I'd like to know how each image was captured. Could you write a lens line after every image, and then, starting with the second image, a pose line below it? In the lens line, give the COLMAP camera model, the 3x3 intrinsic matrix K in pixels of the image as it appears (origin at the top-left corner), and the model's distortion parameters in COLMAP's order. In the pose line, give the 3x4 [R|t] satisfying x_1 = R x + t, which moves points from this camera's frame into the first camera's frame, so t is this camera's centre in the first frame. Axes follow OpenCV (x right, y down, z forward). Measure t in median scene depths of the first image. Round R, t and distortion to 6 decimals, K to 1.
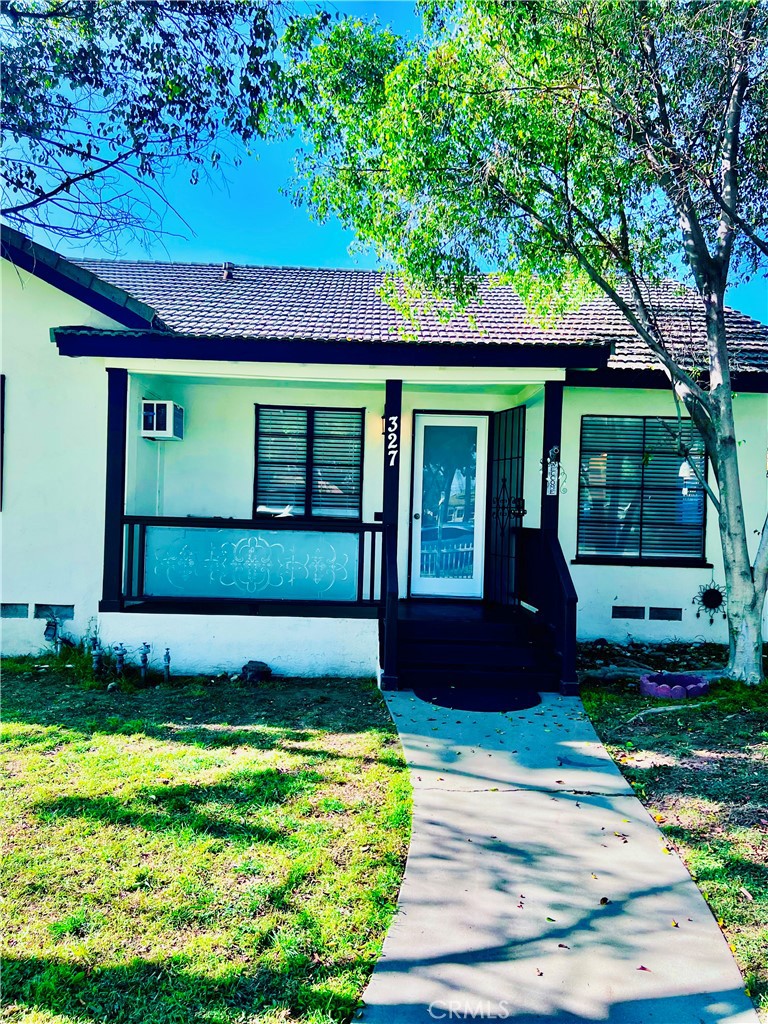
lens RADIAL K [[755.0, 0, 384.0], [0, 755.0, 512.0], [0, 0, 1]] dist [0.055374, -0.001954]
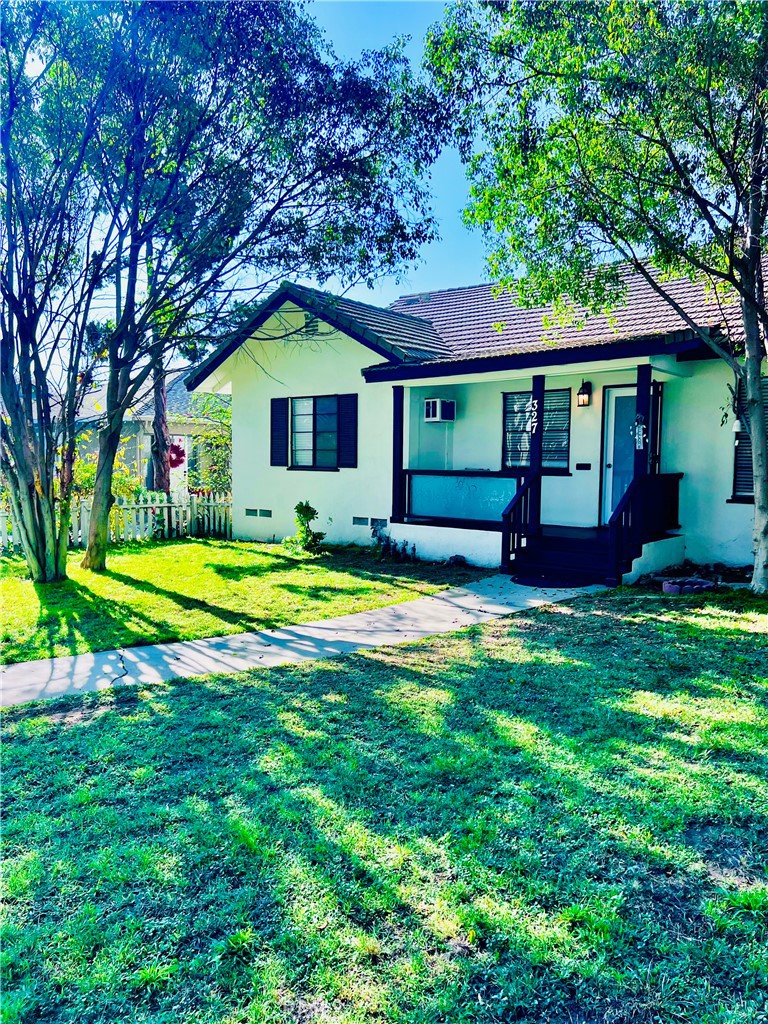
lens RADIAL K [[755.0, 0, 384.0], [0, 755.0, 512.0], [0, 0, 1]] dist [0.055374, -0.001954]
pose [[0.749423, 0.022155, -0.661721, 0.752542], [0.020980, 0.998143, 0.057180, 0.002367], [0.661759, -0.056735, 0.747566, -0.325598]]
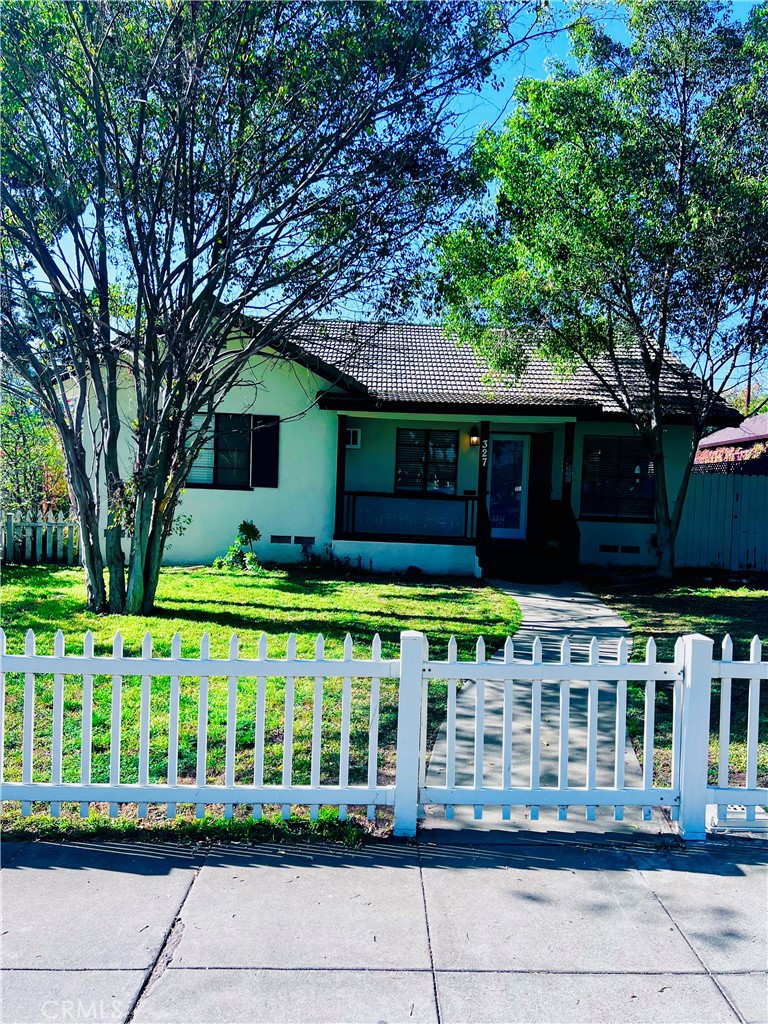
lens RADIAL K [[755.0, 0, 384.0], [0, 755.0, 512.0], [0, 0, 1]] dist [0.055374, -0.001954]
pose [[0.999948, 0.009827, -0.002721, -0.227300], [-0.009729, 0.999381, 0.033811, -0.006676], [0.003052, -0.033783, 0.999425, -0.880171]]
